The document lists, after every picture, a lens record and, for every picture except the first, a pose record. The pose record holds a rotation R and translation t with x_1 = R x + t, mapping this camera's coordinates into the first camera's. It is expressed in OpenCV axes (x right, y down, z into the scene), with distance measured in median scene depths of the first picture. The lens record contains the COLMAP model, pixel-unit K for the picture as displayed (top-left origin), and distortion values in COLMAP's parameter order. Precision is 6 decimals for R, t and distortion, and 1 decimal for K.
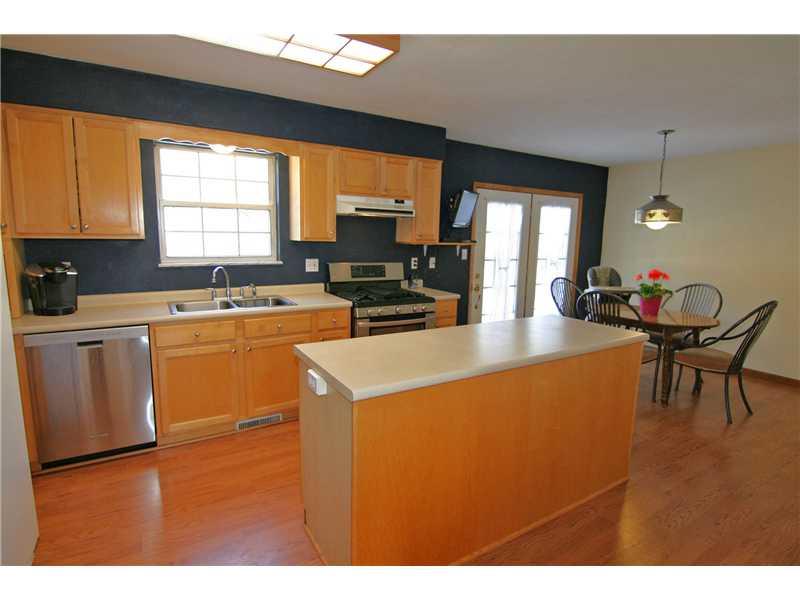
lens RADIAL K [[413.6, 0, 397.7], [0, 413.6, 296.1], [0, 0, 1]] dist [-0.013975, -0.001774]
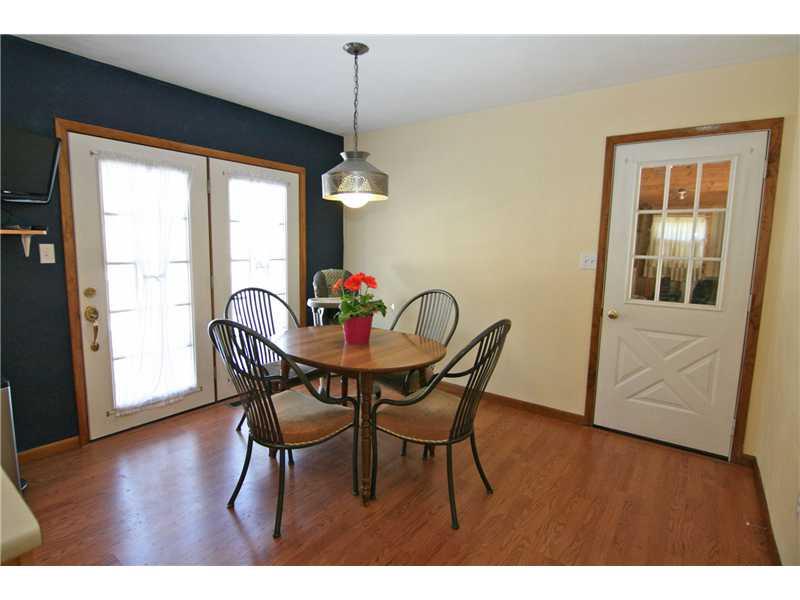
lens RADIAL K [[413.6, 0, 397.7], [0, 413.6, 296.1], [0, 0, 1]] dist [-0.013975, -0.001774]
pose [[0.917284, -0.049395, 0.395157, 0.382368], [0.053681, 0.998558, 0.000209, -0.022805], [-0.394598, 0.021021, 0.918613, 0.354943]]
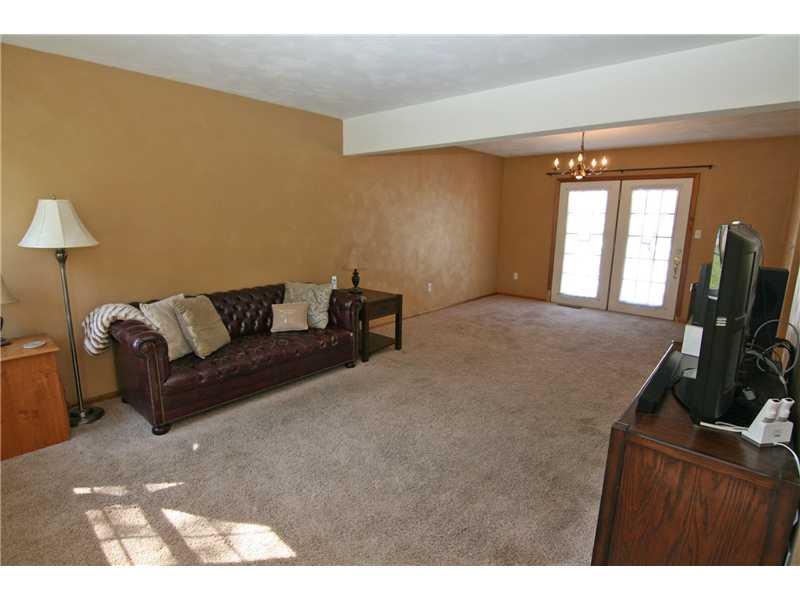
lens RADIAL K [[413.6, 0, 397.7], [0, 413.6, 296.1], [0, 0, 1]] dist [-0.013975, -0.001774]
pose [[0.301804, 0.175151, -0.937143, 1.522450], [-0.146973, 0.979776, 0.135787, 0.020573], [0.941973, 0.096754, 0.321443, 0.020778]]
